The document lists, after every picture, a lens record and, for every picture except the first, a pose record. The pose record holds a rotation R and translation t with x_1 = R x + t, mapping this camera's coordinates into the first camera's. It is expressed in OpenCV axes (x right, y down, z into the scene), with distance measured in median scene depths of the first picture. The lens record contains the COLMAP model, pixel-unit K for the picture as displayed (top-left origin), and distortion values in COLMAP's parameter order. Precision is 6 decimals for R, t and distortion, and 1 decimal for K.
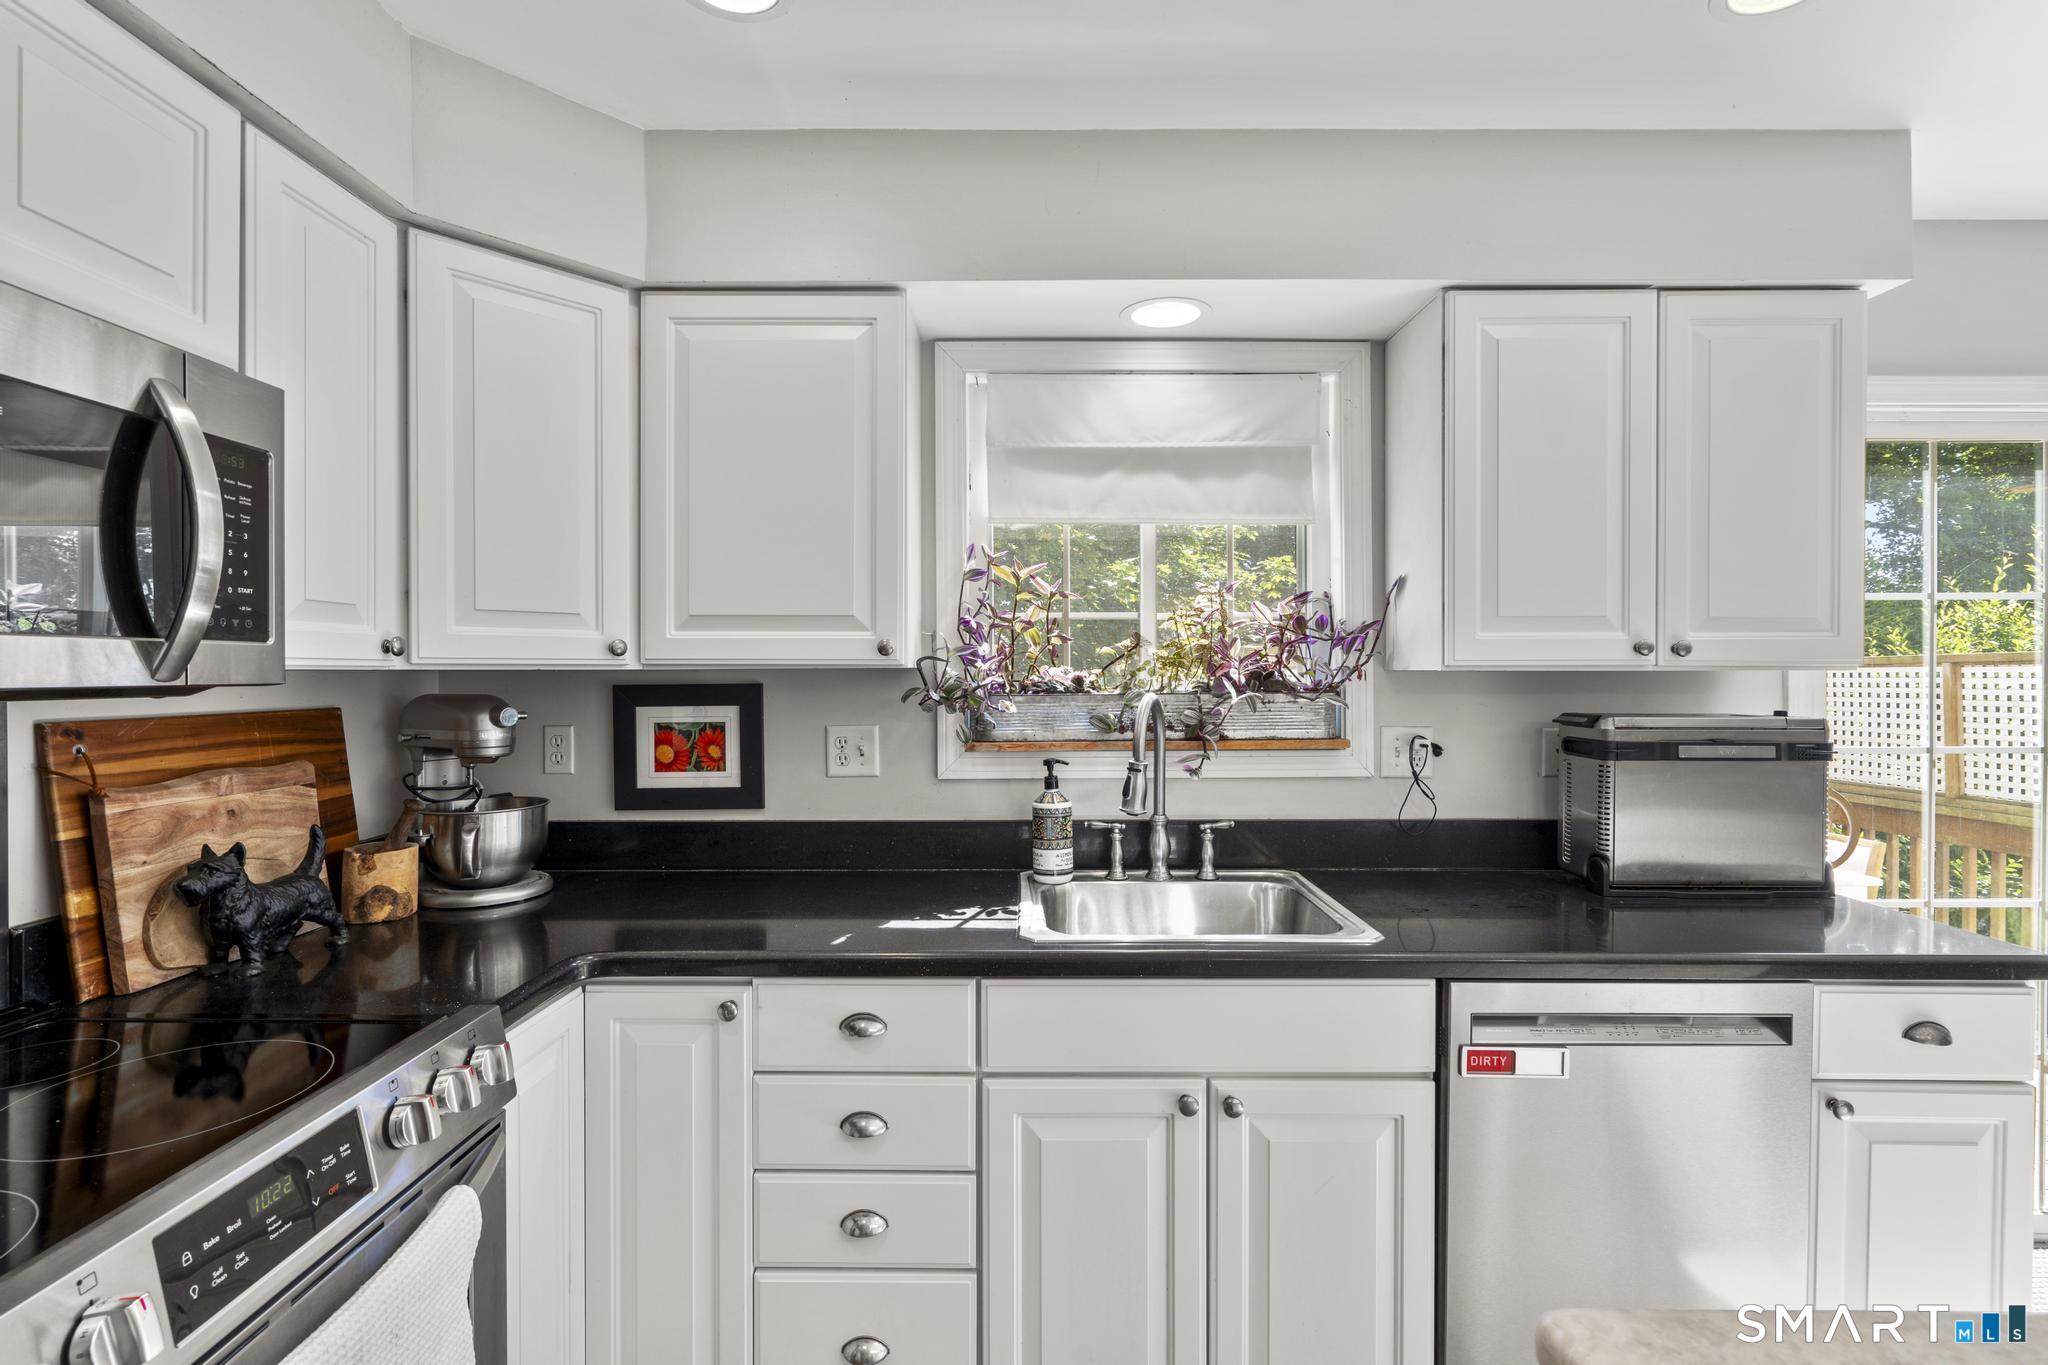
lens RADIAL K [[918.2, 0, 1024.6], [0, 918.2, 678.8], [0, 0, 1]] dist [-0.003949, 0.001617]
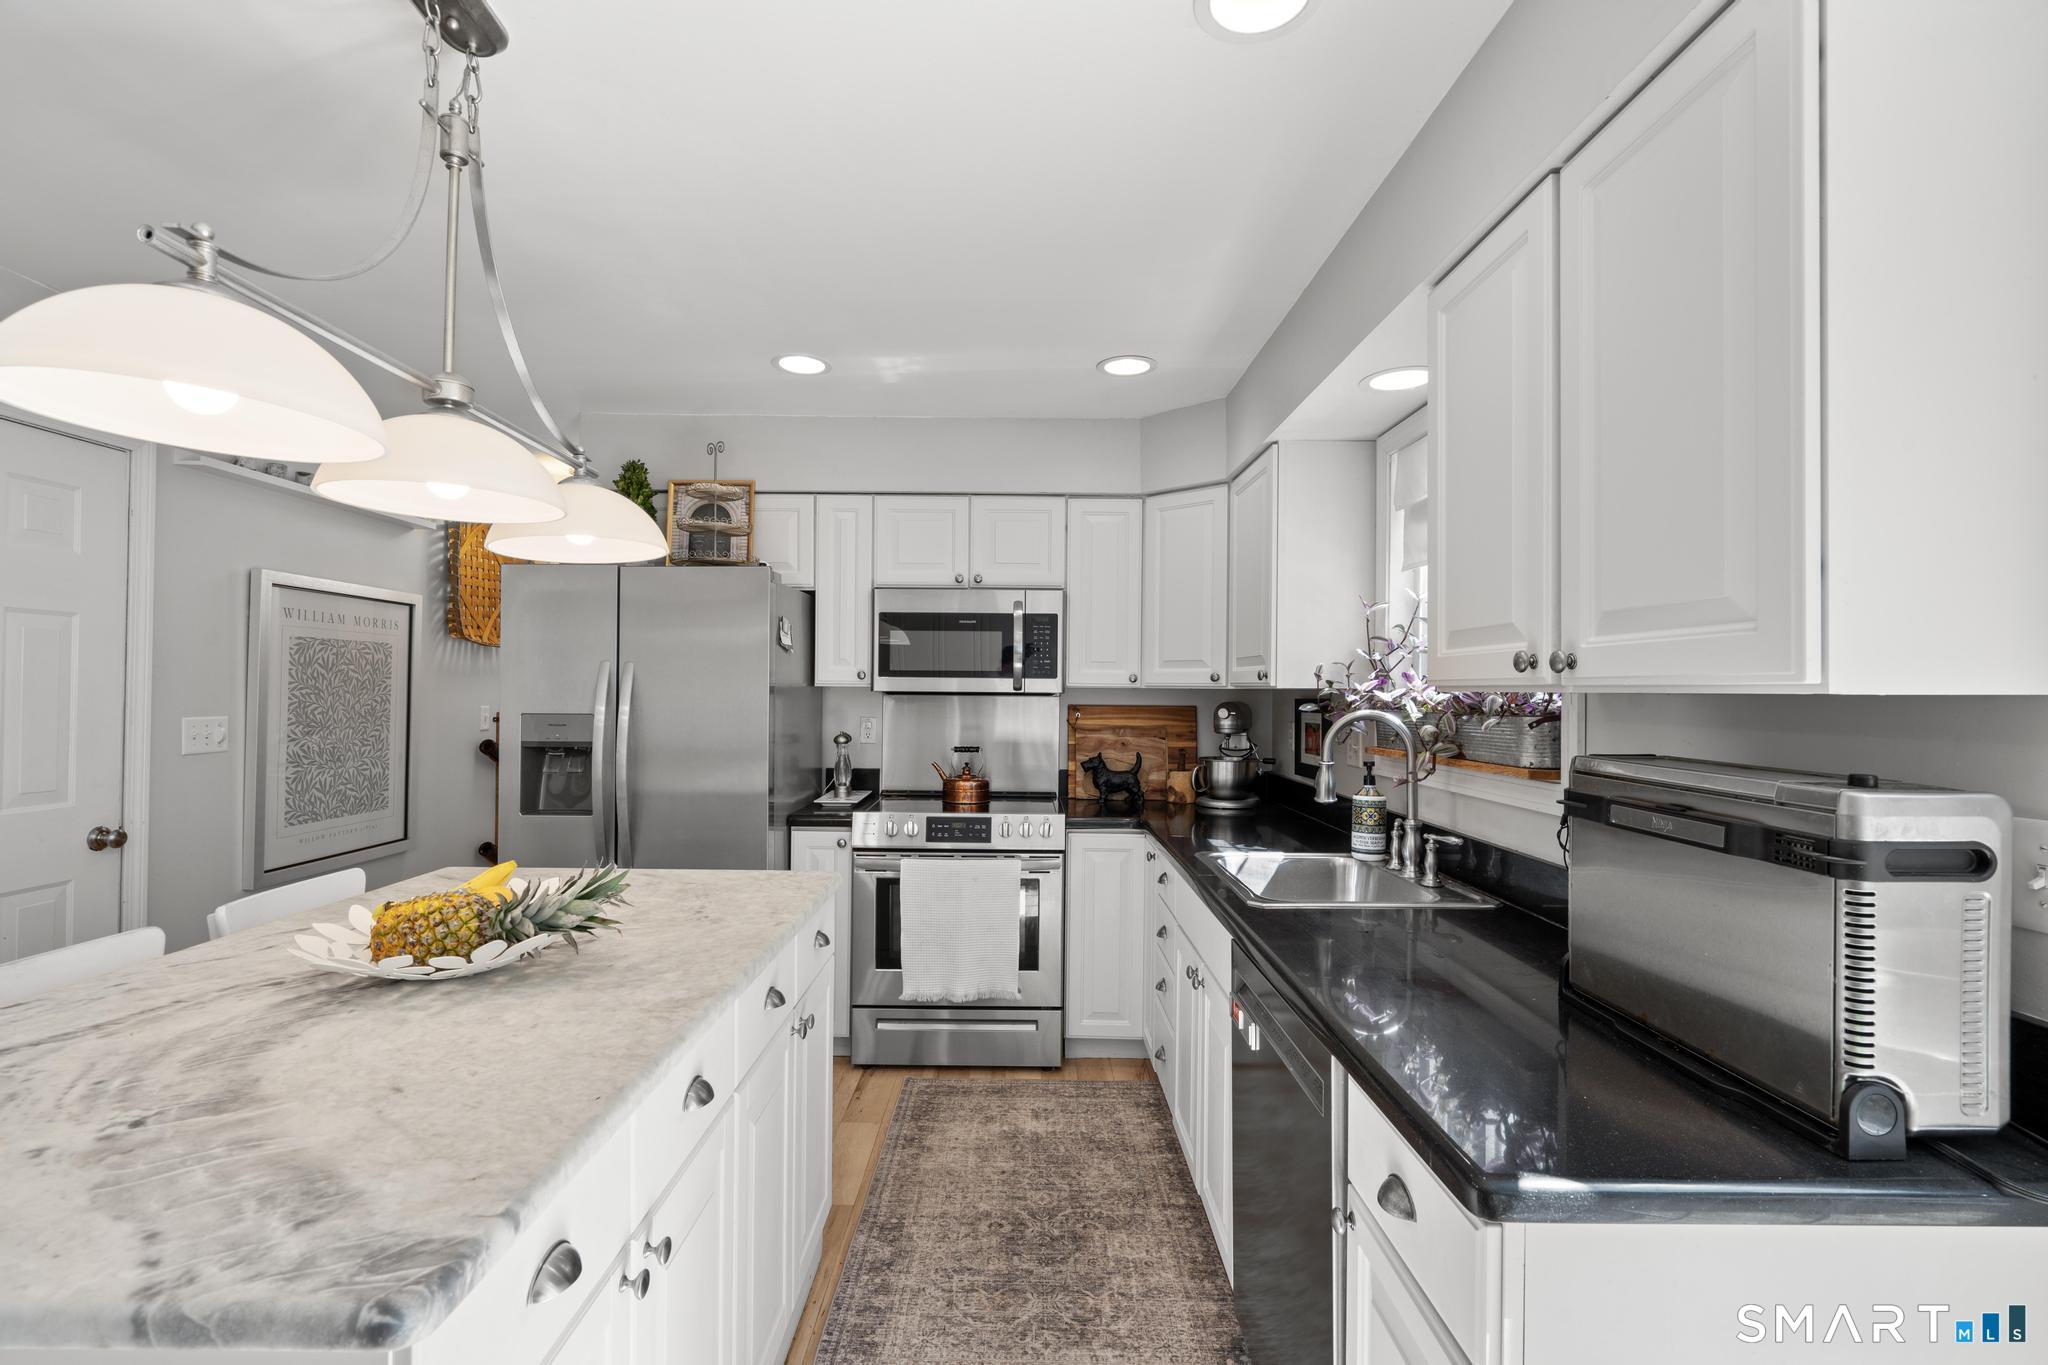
lens RADIAL K [[918.2, 0, 1020.9], [0, 918.2, 680.4], [0, 0, 1]] dist [-0.003949, 0.001617]
pose [[0.011403, -0.006739, -0.999912, 1.362377], [-0.016360, 0.999842, -0.006925, -0.006219], [0.999801, 0.016437, 0.011291, 0.550114]]
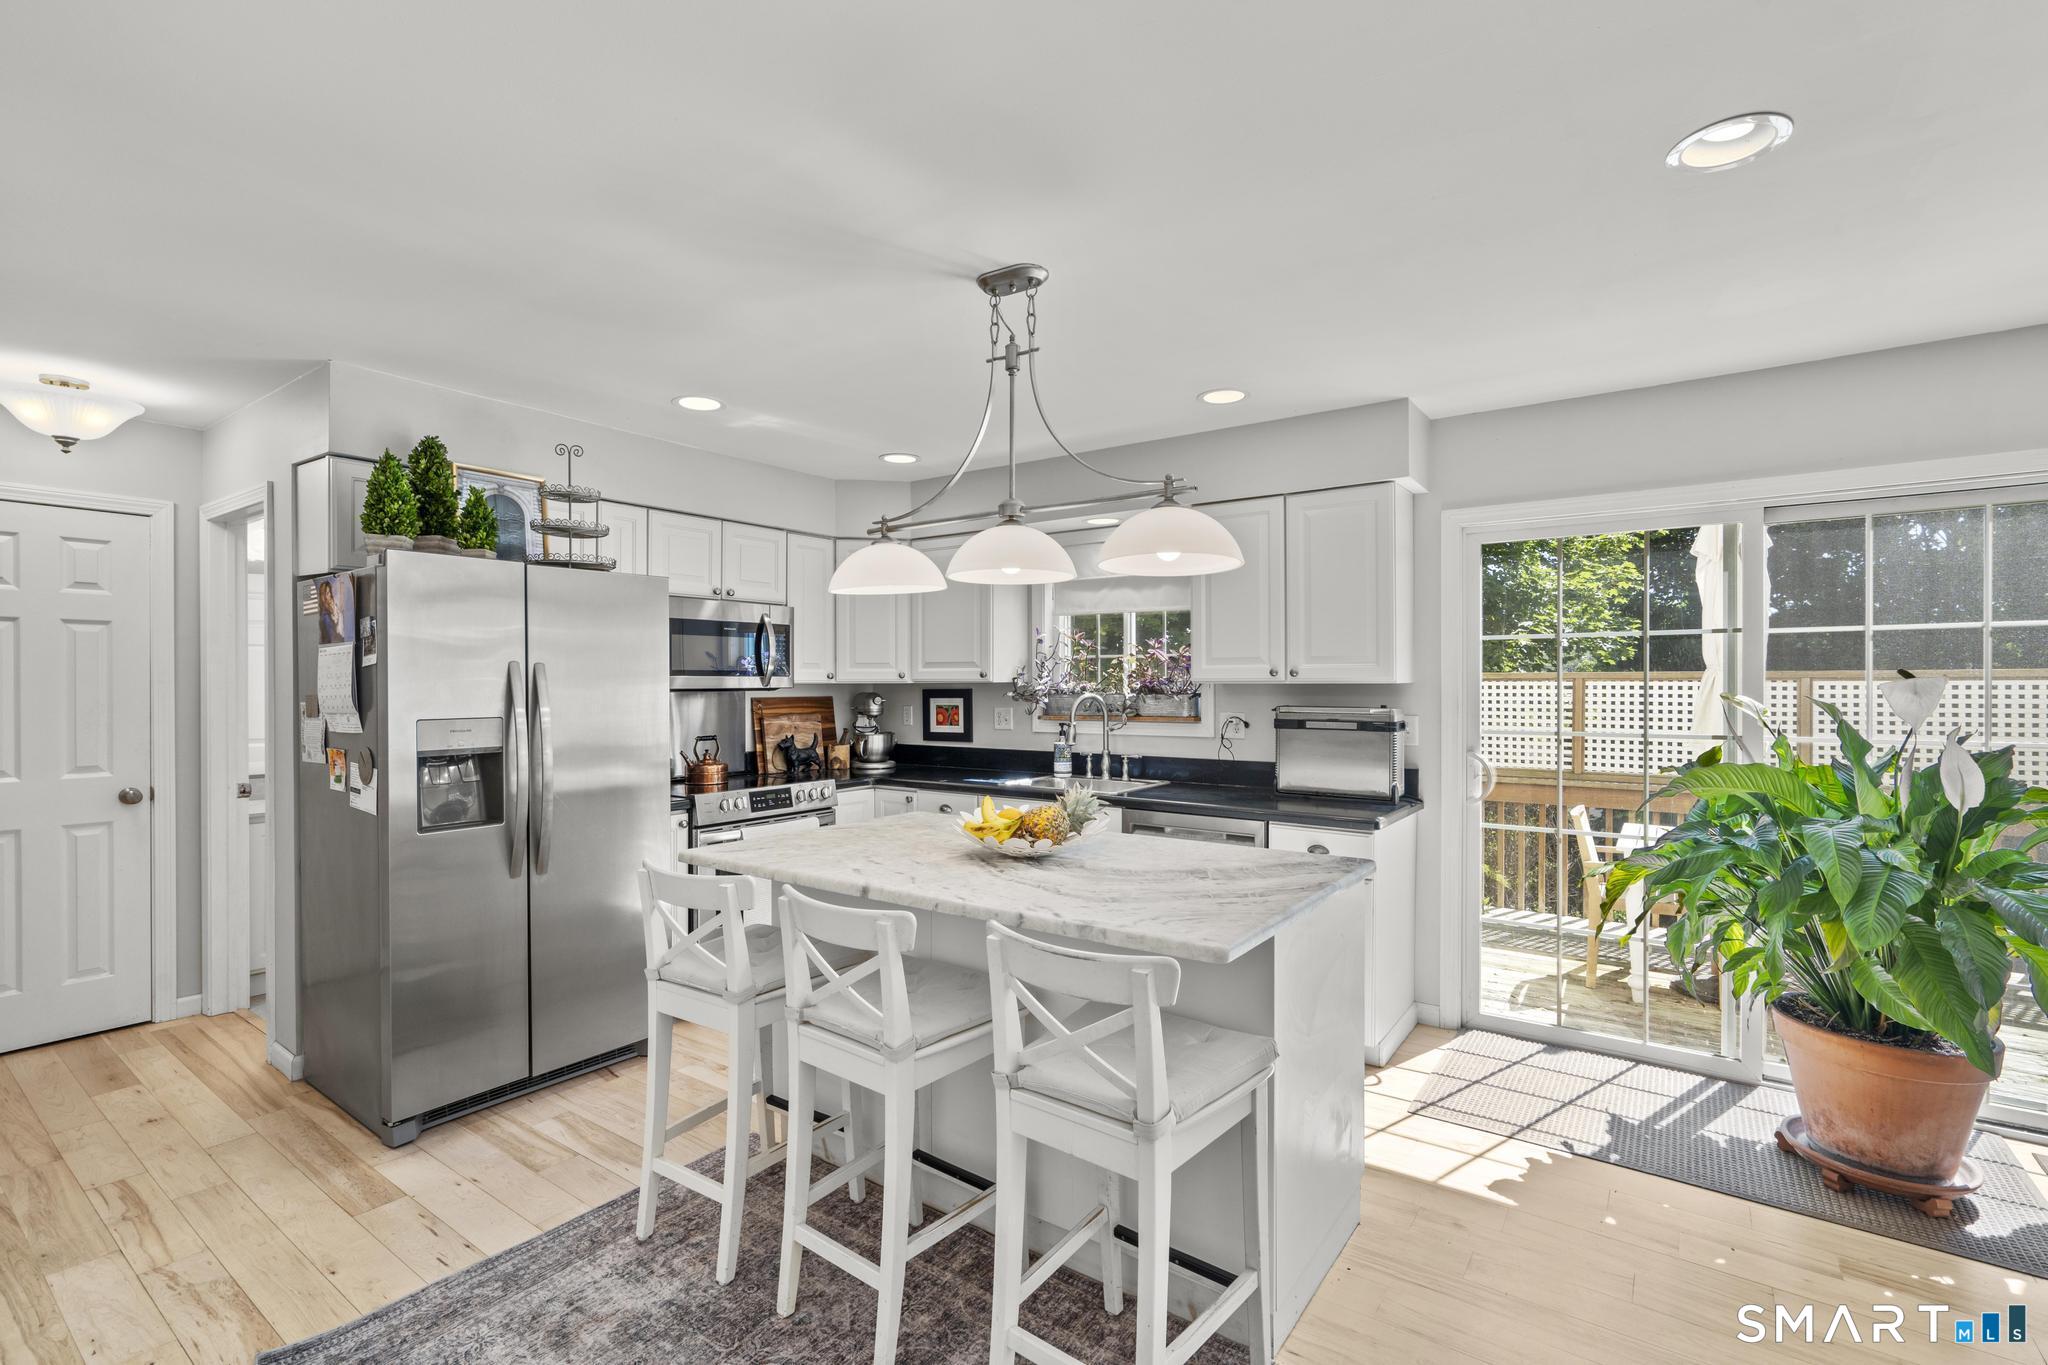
lens RADIAL K [[918.2, 0, 1018.5], [0, 918.2, 688.6], [0, 0, 1]] dist [-0.003949, 0.001617]
pose [[0.810190, 0.003730, -0.586155, 1.349021], [-0.003588, 0.999993, 0.001404, 0.000844], [0.586156, 0.000966, 0.810198, -0.940763]]
